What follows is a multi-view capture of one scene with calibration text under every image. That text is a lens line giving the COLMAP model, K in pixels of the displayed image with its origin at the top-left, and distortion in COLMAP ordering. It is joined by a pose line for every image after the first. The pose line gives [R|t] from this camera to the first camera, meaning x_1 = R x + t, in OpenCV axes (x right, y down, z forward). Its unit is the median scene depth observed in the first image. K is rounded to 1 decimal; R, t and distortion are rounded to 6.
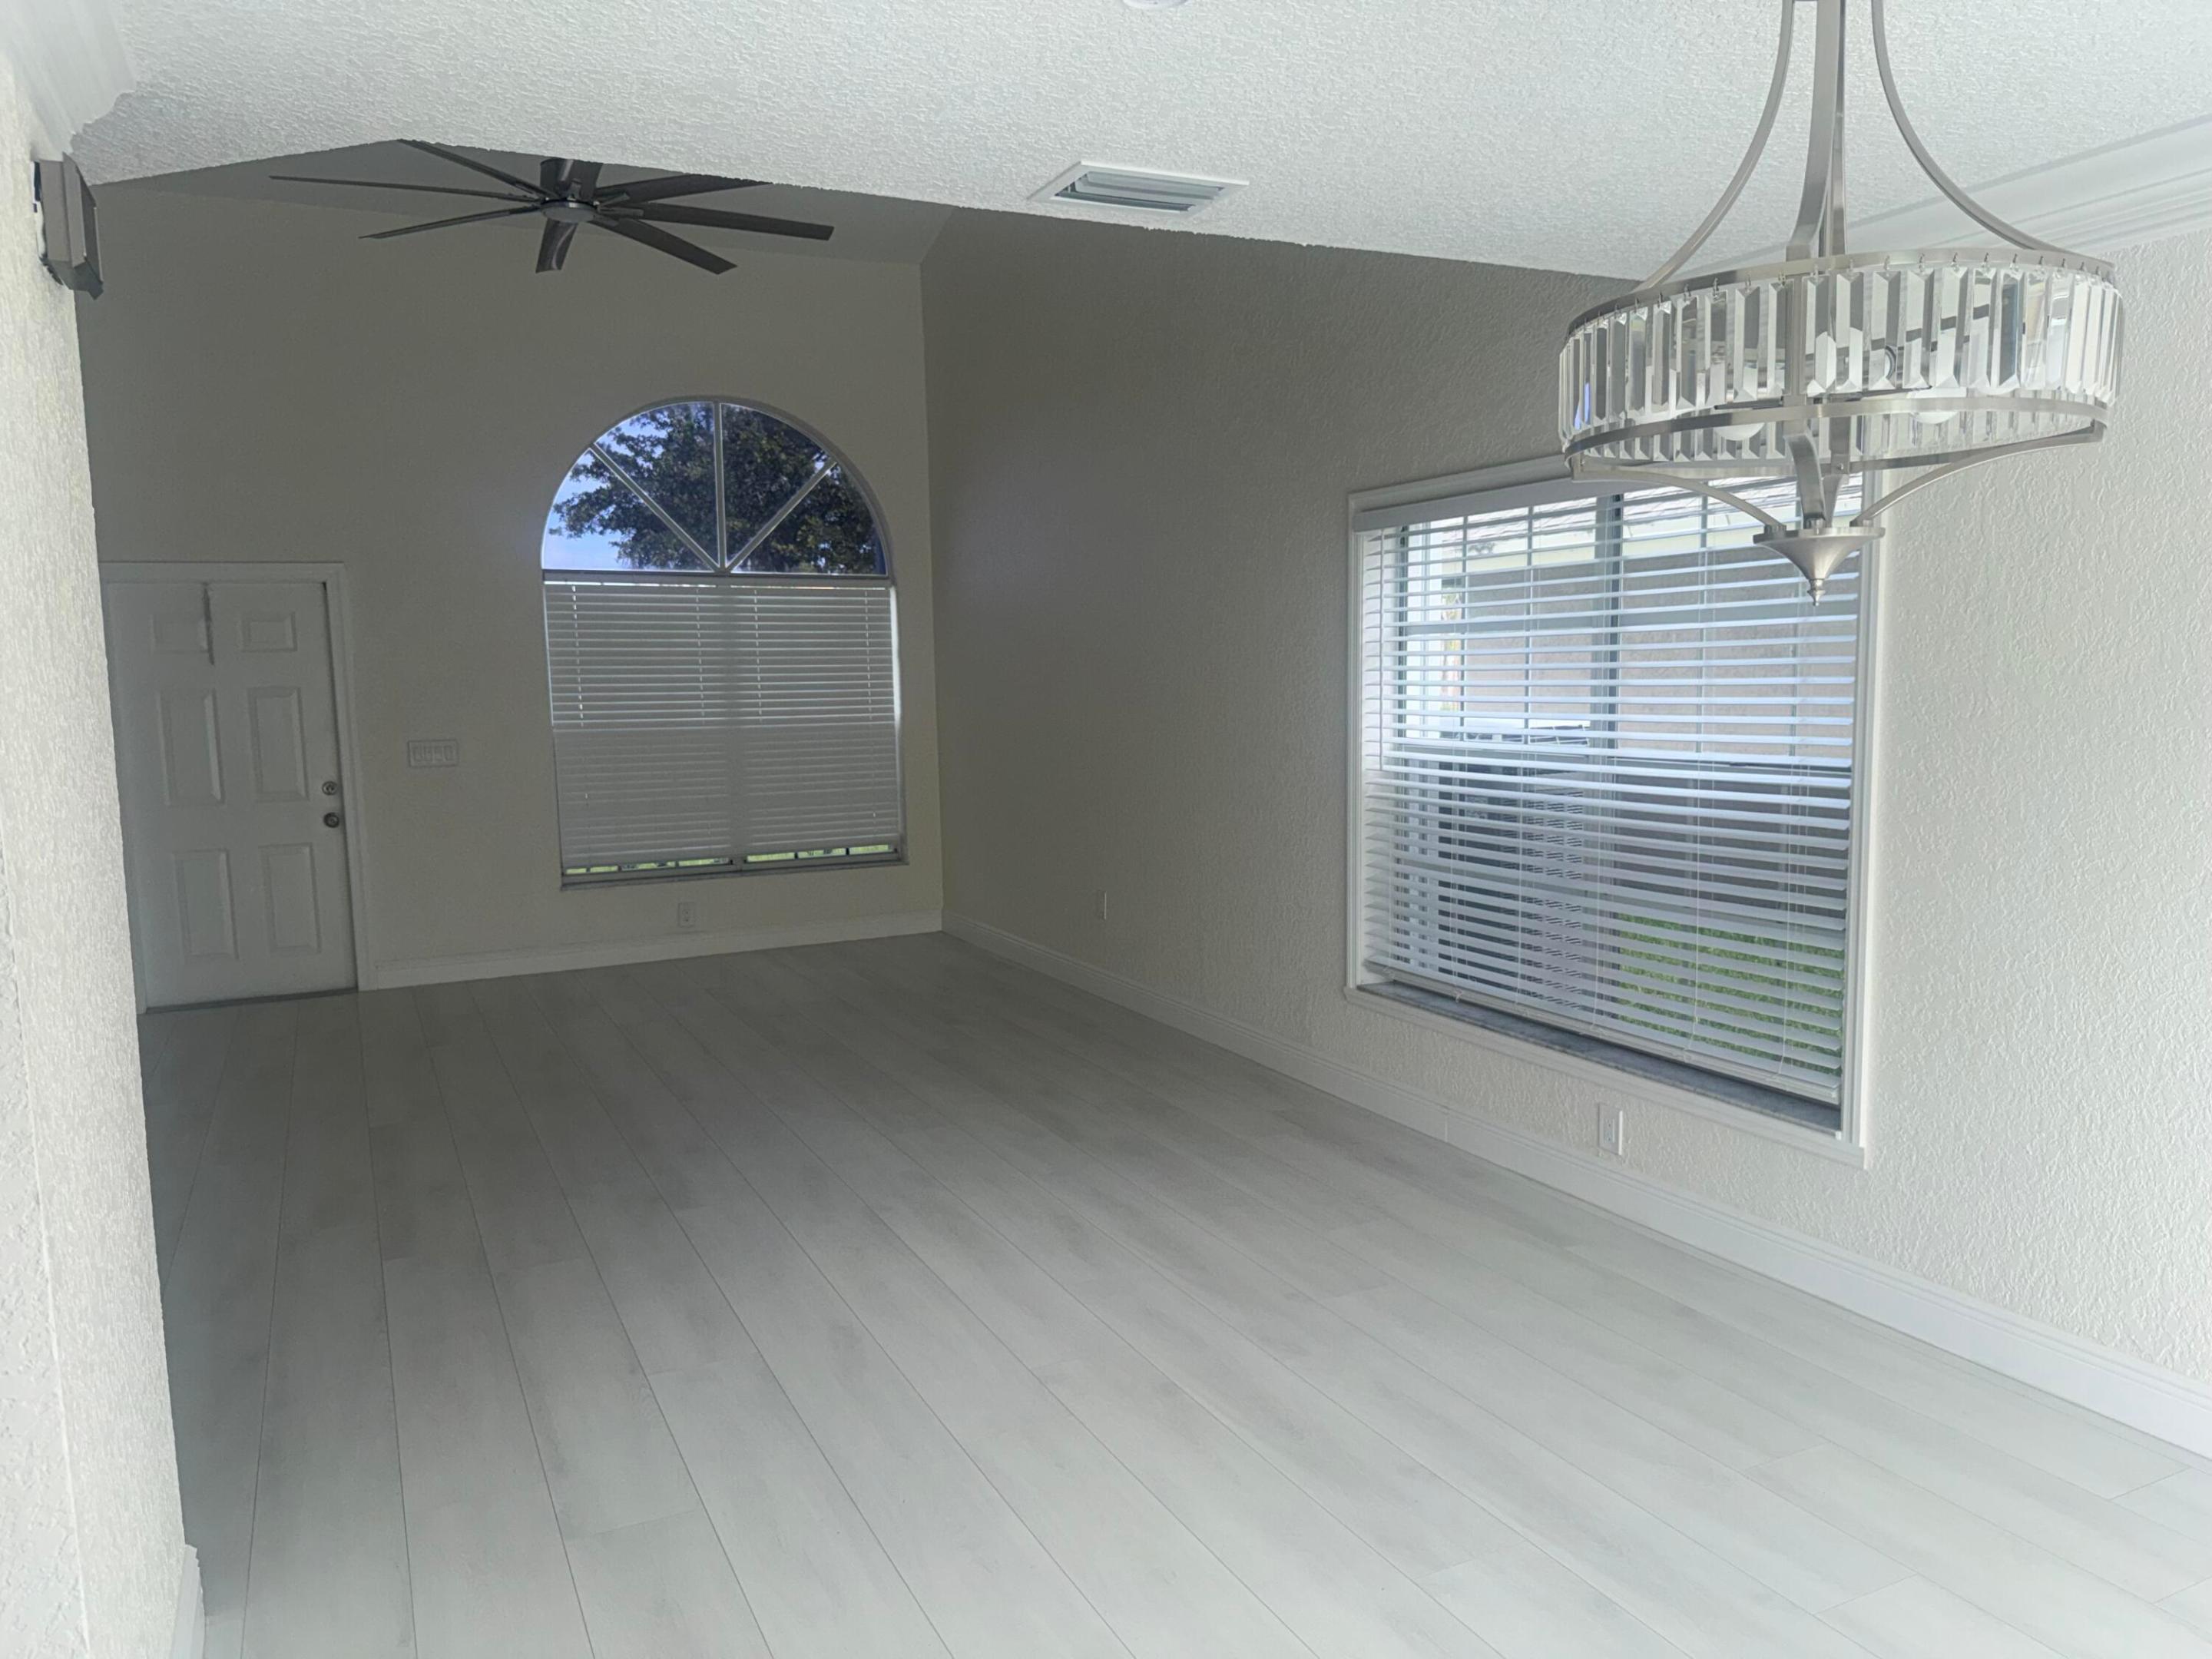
lens RADIAL K [[1563.4, 0, 1106.6], [0, 1563.4, 852.1], [0, 0, 1]] dist [0.036101, -0.034513]
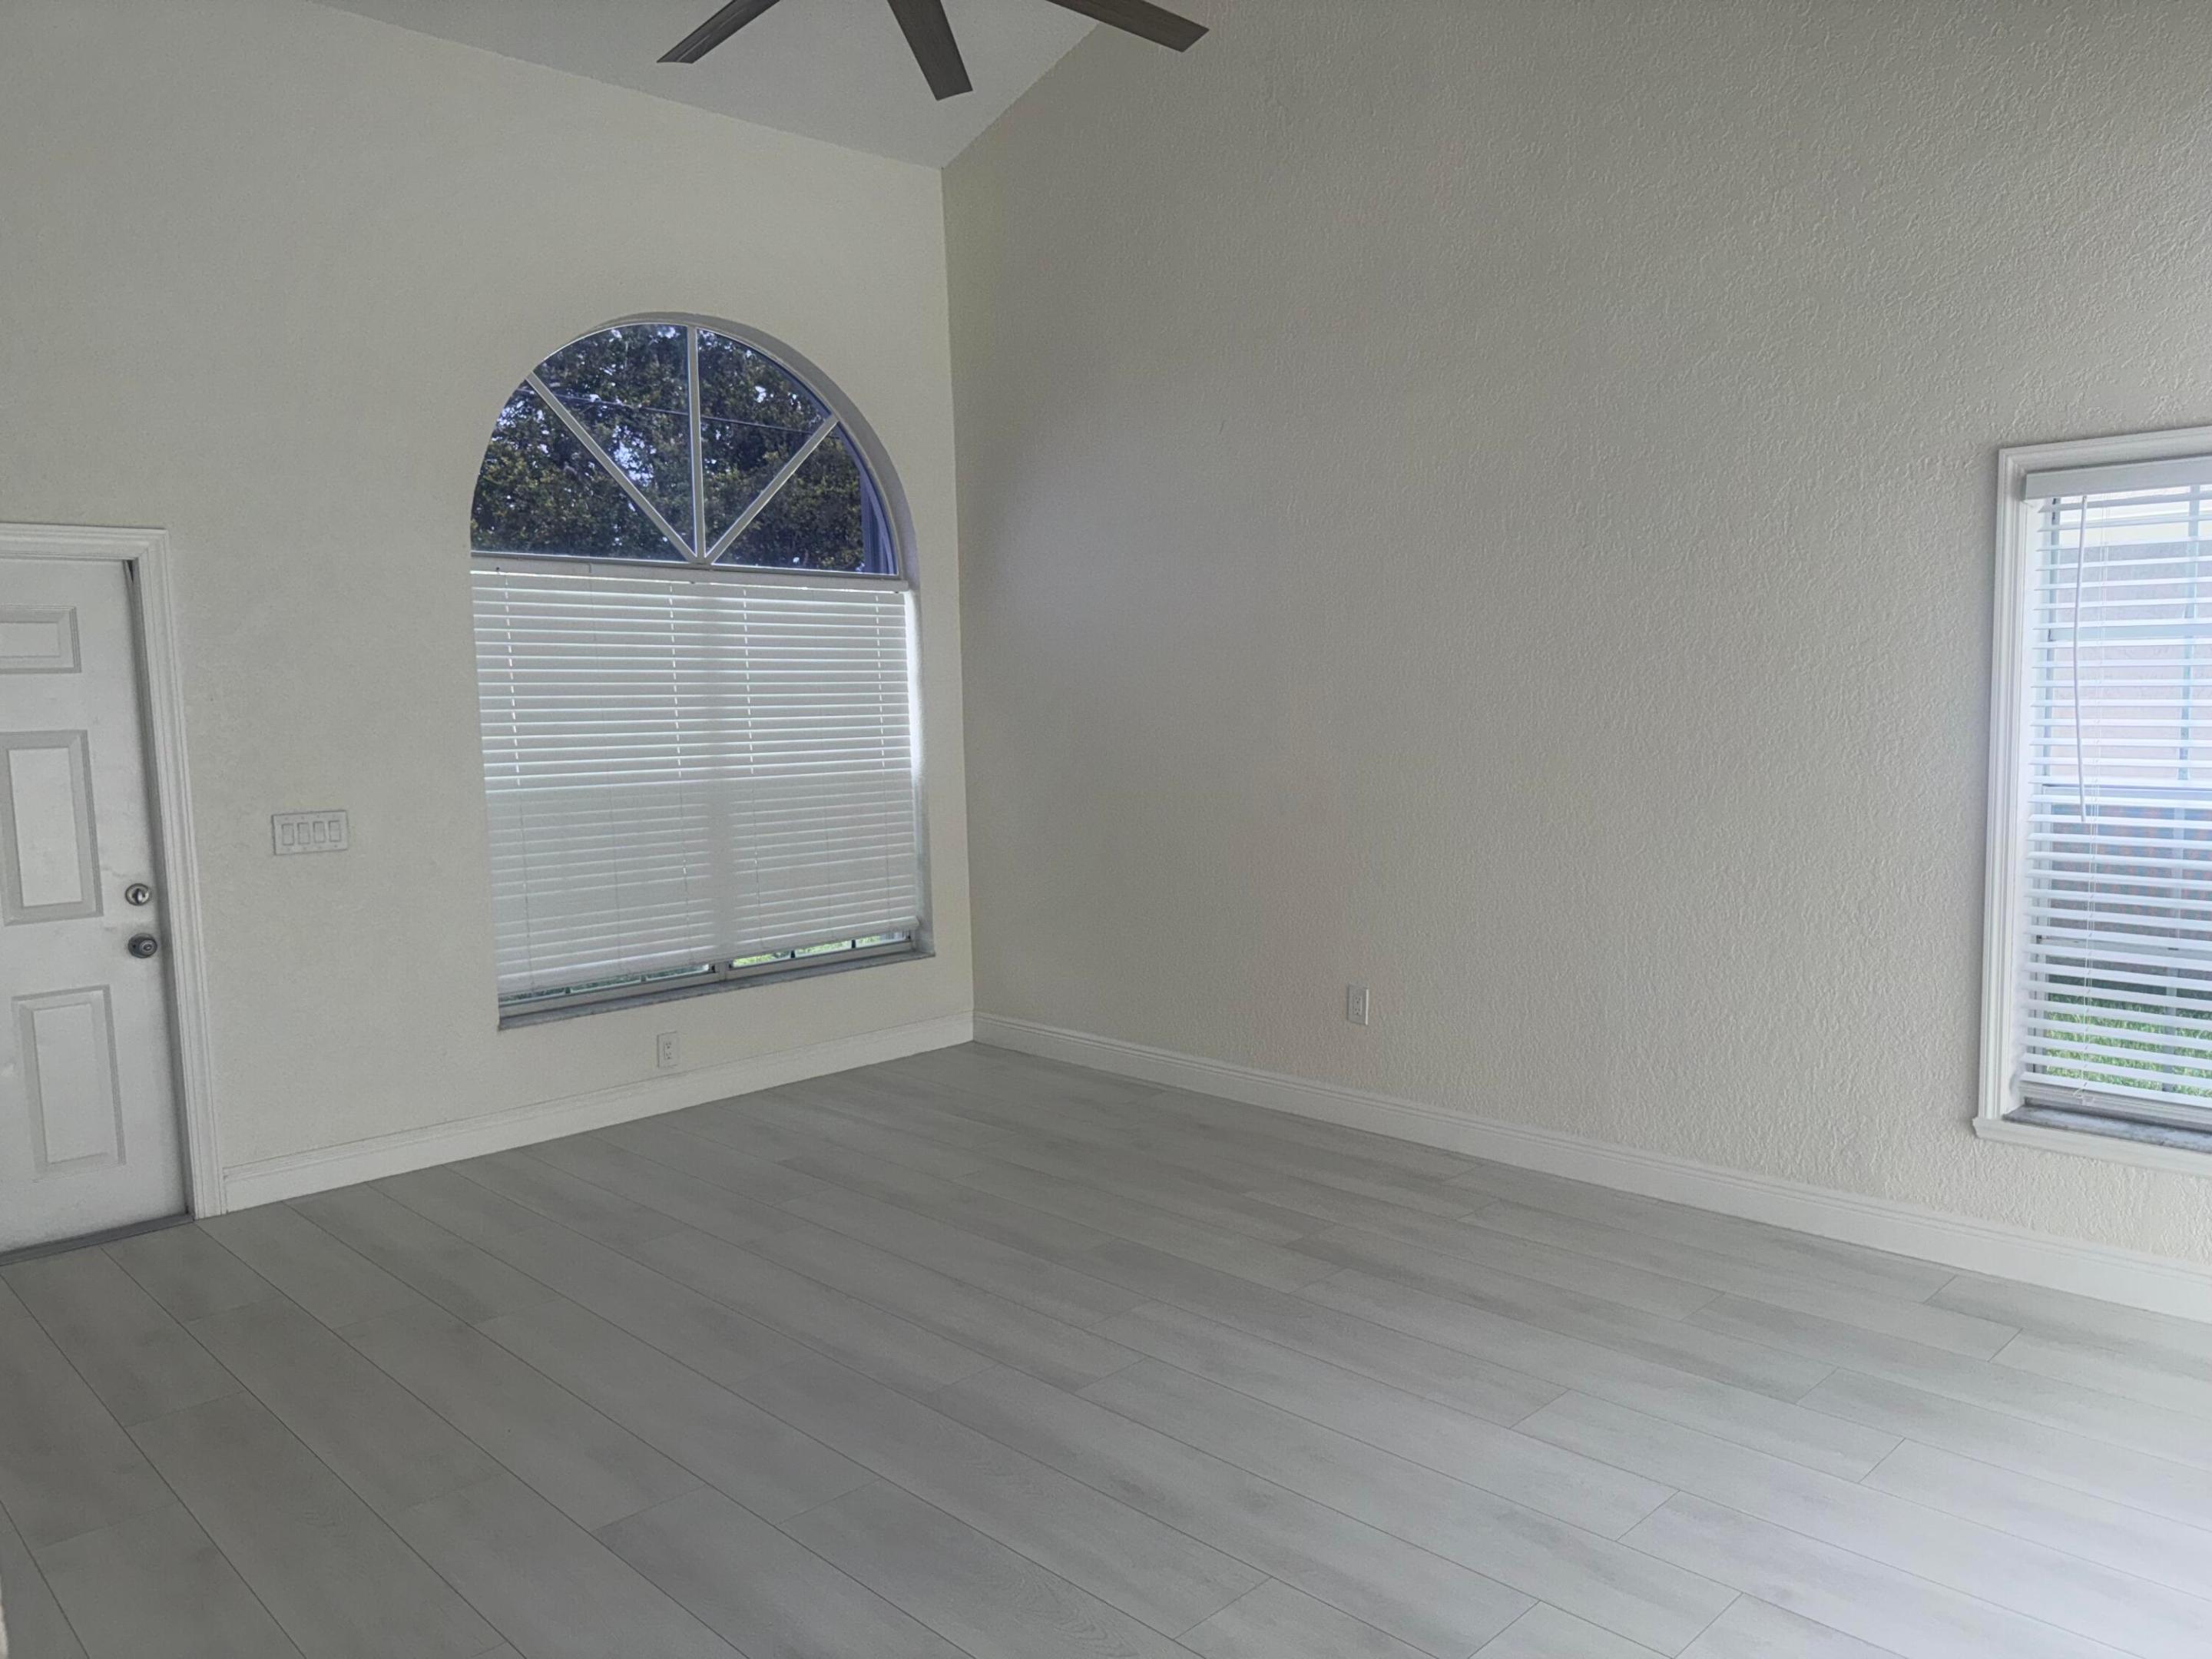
lens RADIAL K [[1563.4, 0, 1105.8], [0, 1563.4, 831.5], [0, 0, 1]] dist [0.036101, -0.034513]
pose [[0.948286, -0.031098, 0.315891, -0.297943], [0.042311, 0.998692, -0.028699, -0.028465], [-0.314585, 0.040580, 0.948361, 0.267190]]
